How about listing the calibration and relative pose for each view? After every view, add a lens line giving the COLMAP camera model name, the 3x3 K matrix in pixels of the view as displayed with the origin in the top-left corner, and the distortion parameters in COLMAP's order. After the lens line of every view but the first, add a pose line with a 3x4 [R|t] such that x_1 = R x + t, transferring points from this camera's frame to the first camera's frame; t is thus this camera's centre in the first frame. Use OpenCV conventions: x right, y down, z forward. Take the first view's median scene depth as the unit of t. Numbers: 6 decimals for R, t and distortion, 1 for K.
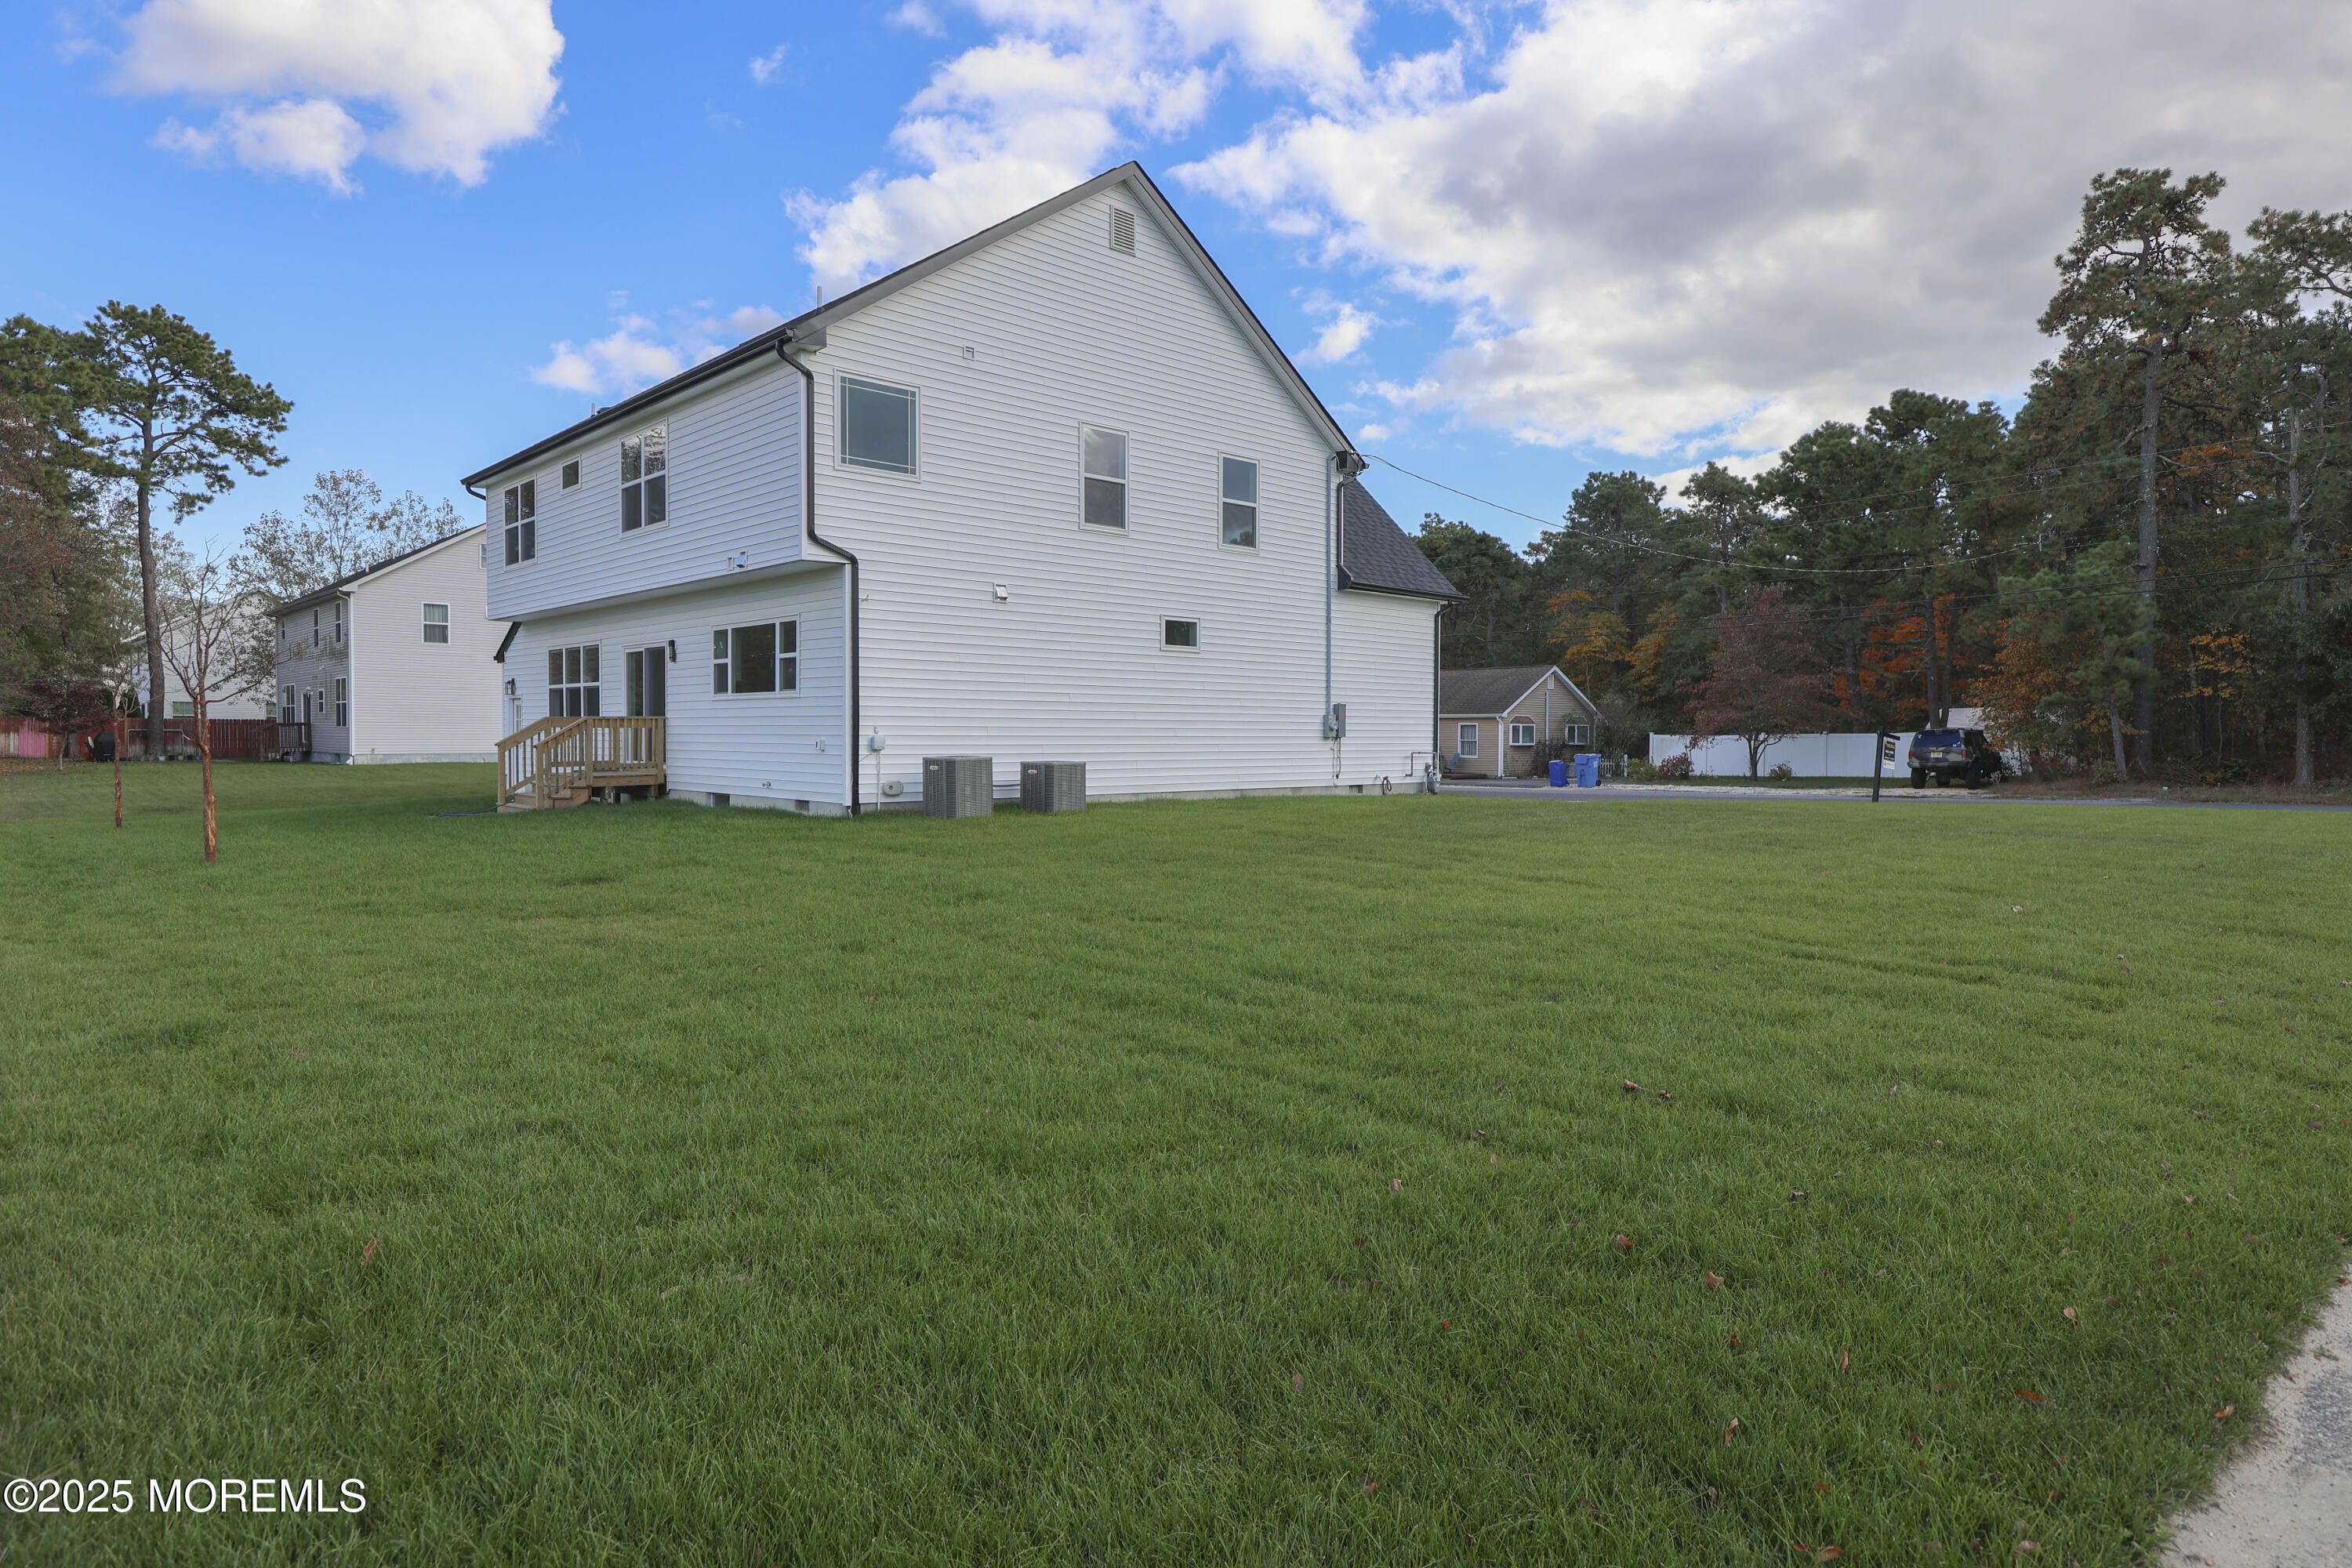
lens RADIAL K [[1305.9, 0, 1168.1], [0, 1305.9, 777.0], [0, 0, 1]] dist [-0.017923, 0.003848]
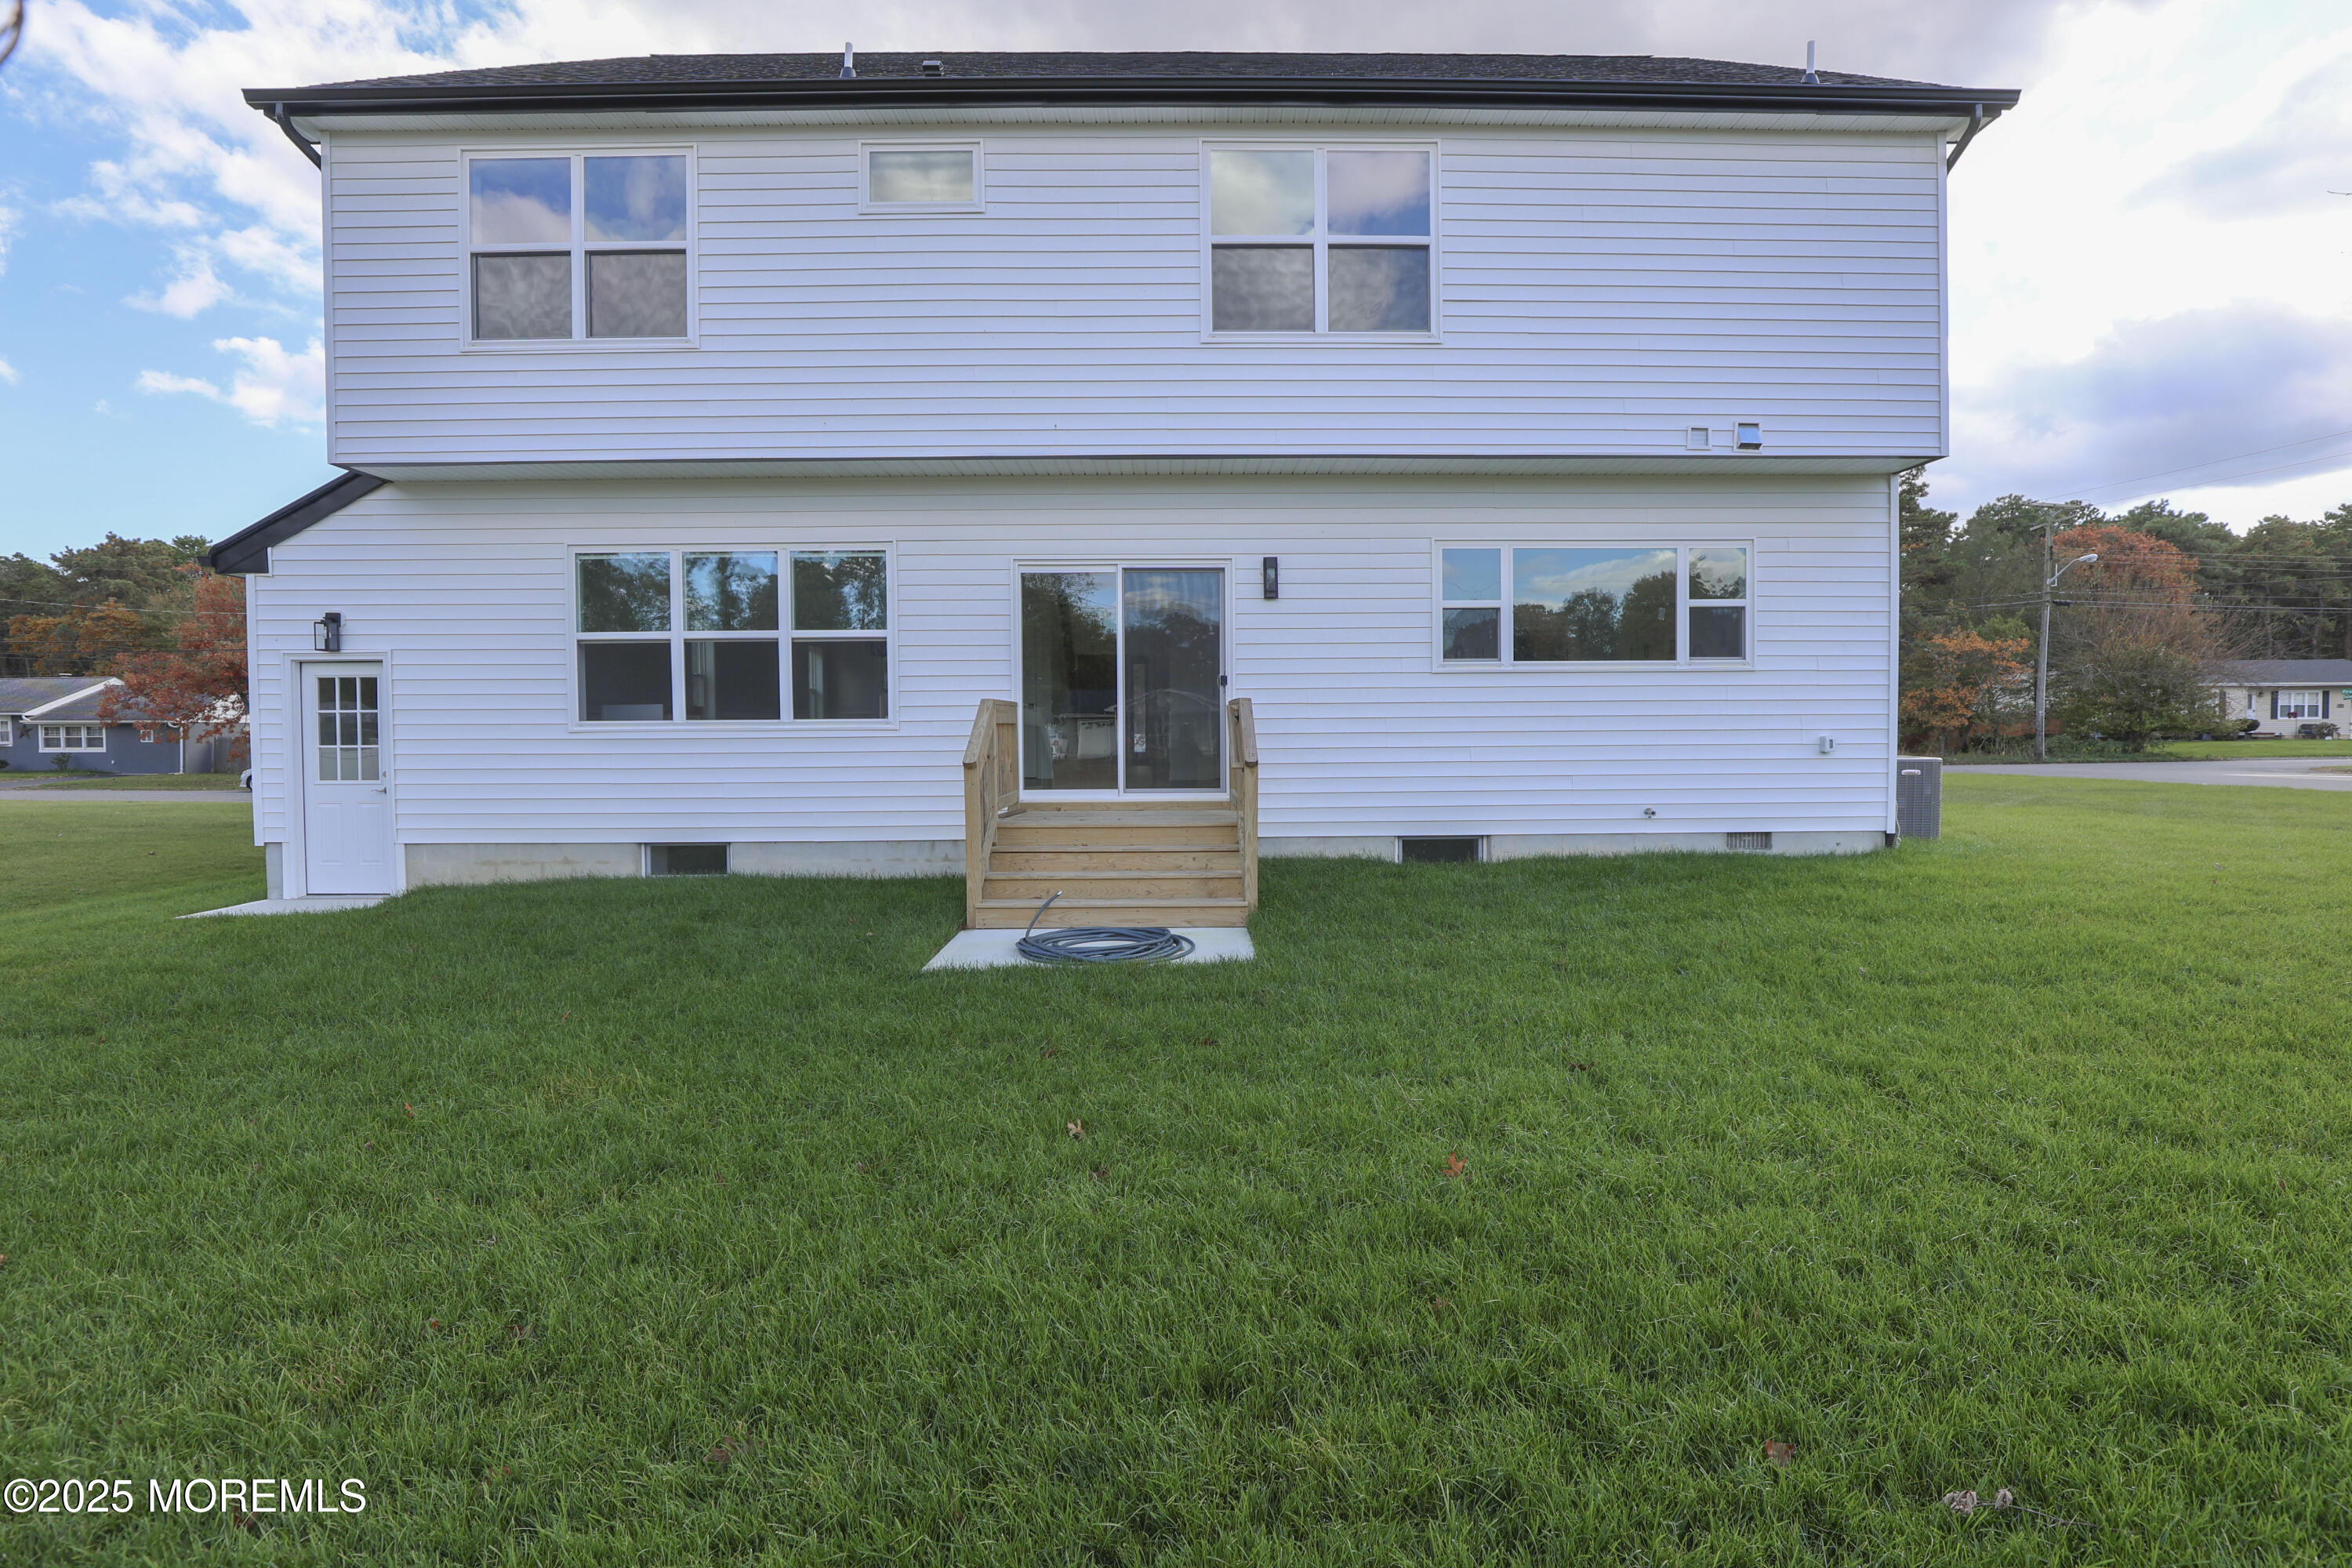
lens RADIAL K [[1082.4, 0, 1177.7], [0, 1082.4, 766.5], [0, 0, 1]] dist [-0.039726, 0.008720]
pose [[0.676211, -0.025363, 0.736272, -0.286404], [0.036848, 0.999321, 0.000583, -0.008520], [-0.735786, 0.026736, 0.676686, 0.286362]]
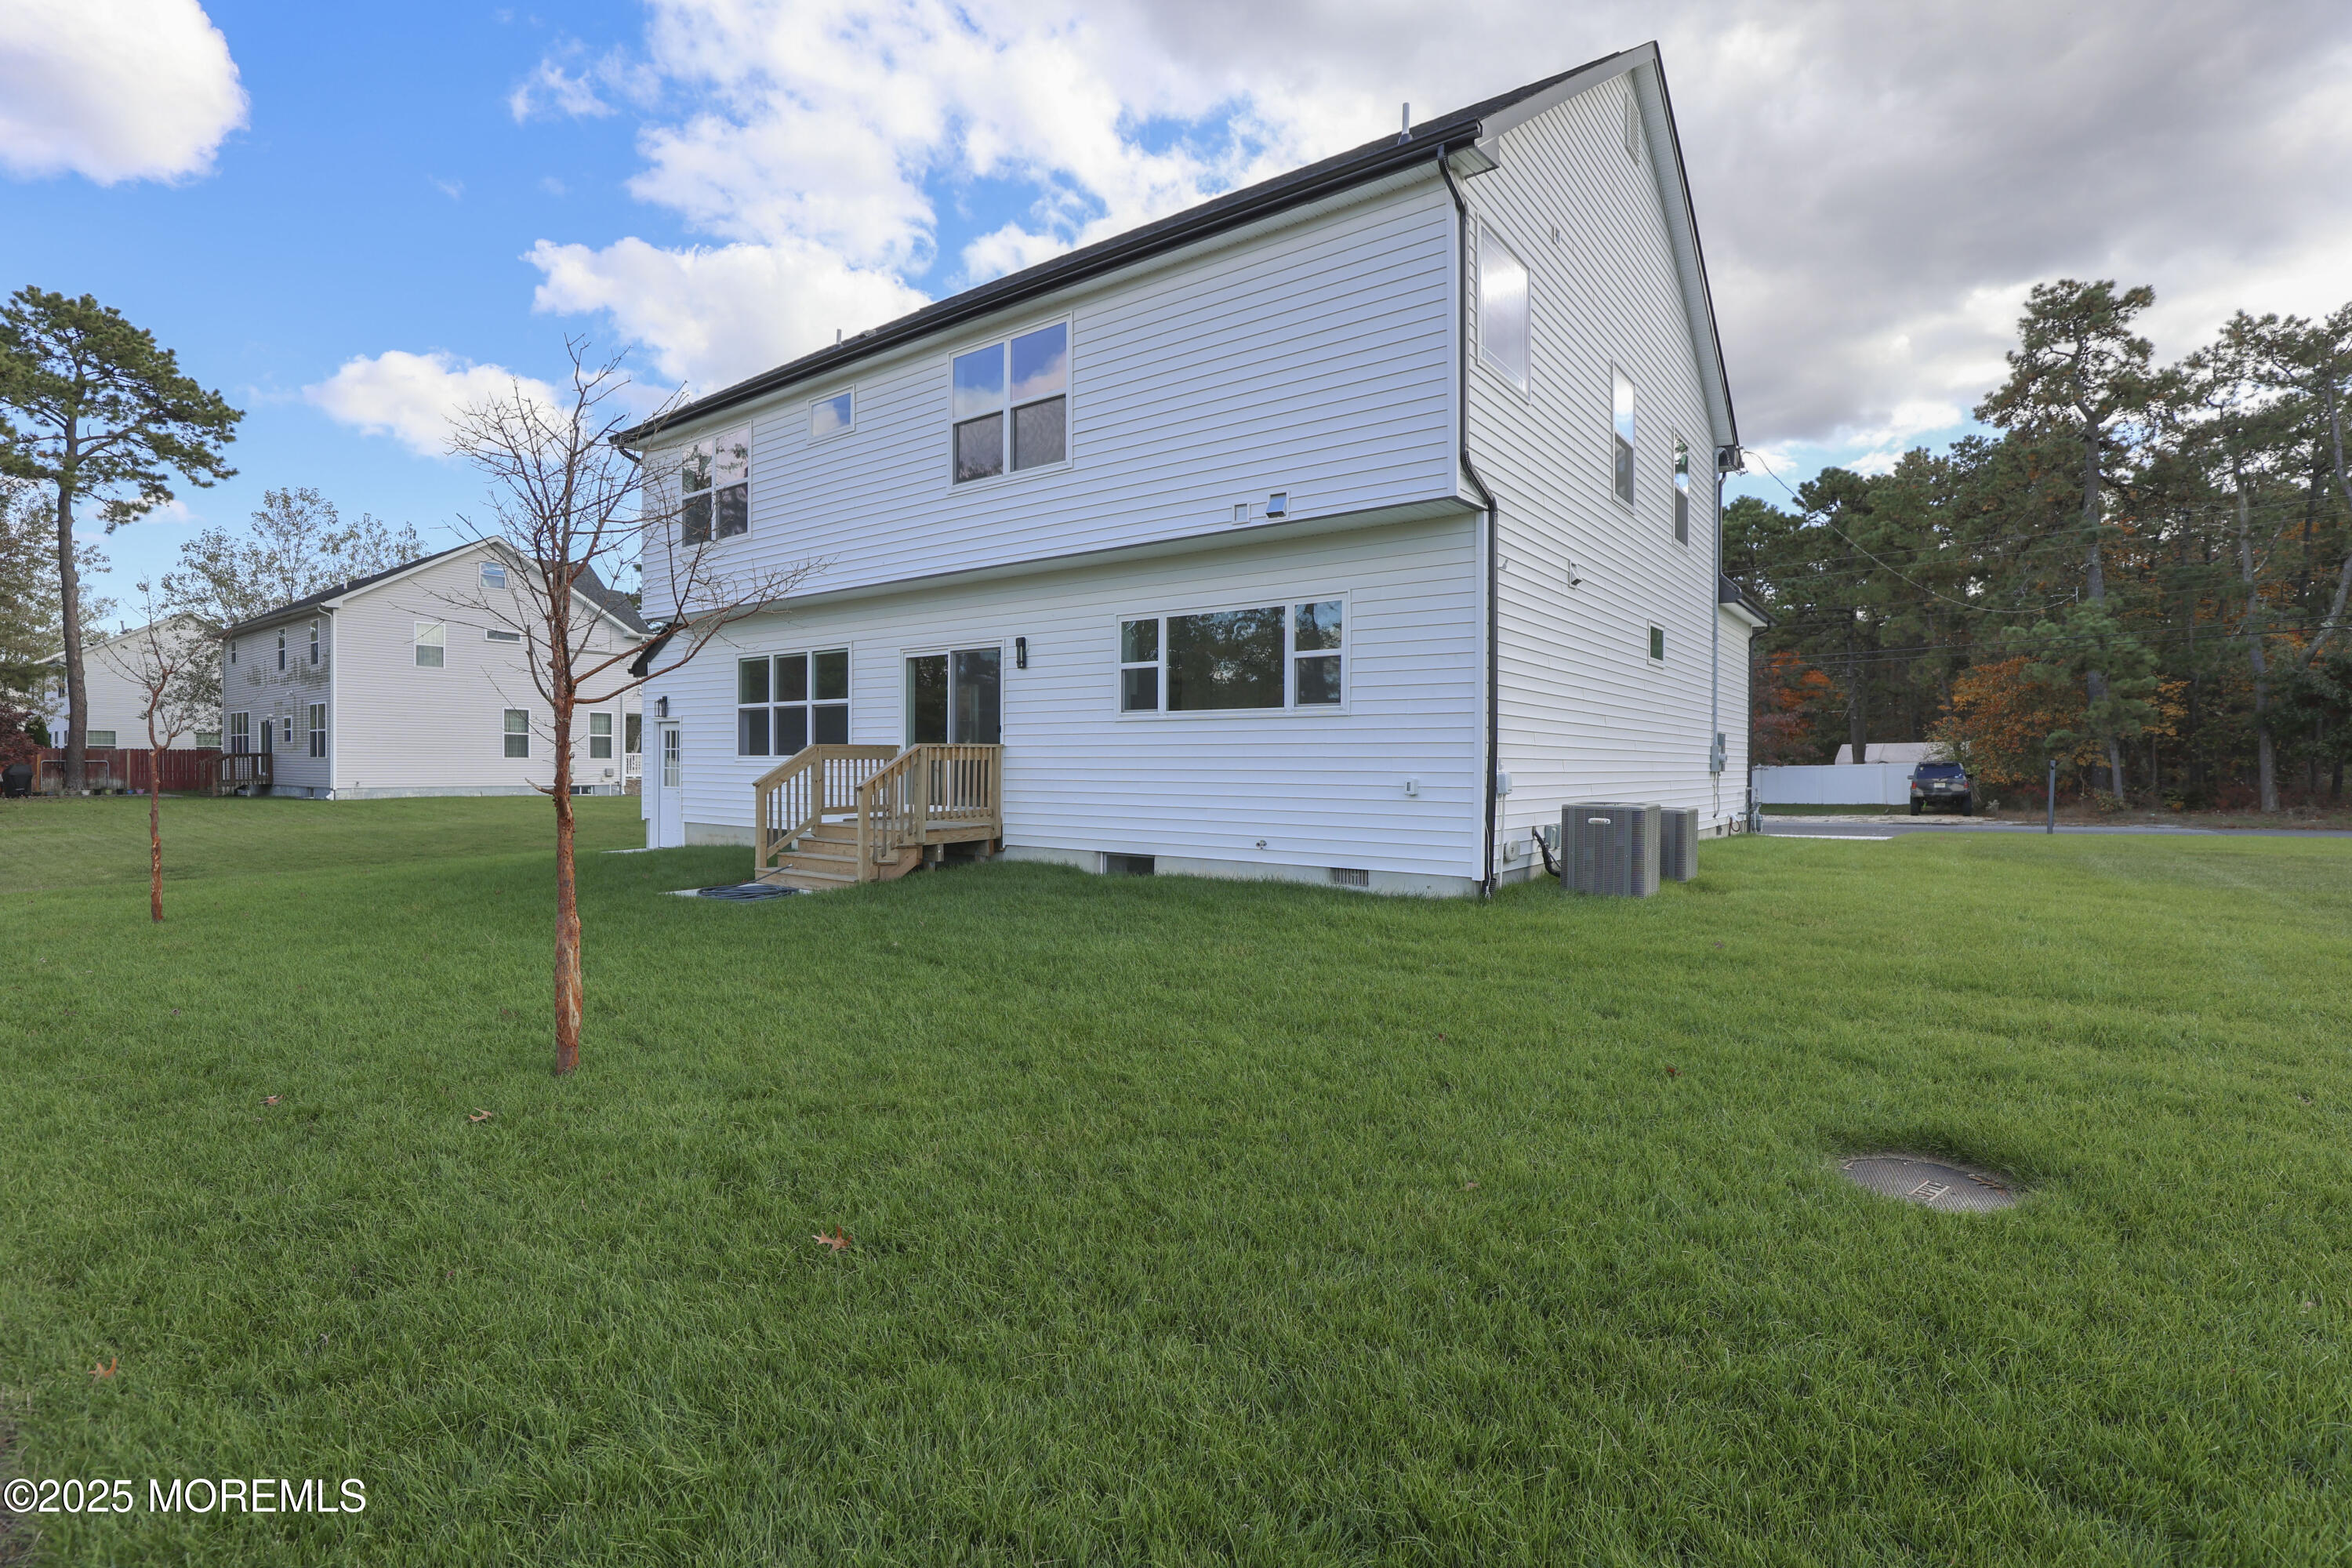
lens RADIAL K [[1082.4, 0, 1175.6], [0, 1082.4, 782.5], [0, 0, 1]] dist [-0.039726, 0.008720]
pose [[0.985837, -0.002154, 0.167690, -0.155107], [0.004880, 0.999863, -0.015846, -0.006256], [-0.167633, 0.016440, 0.985712, 0.157312]]
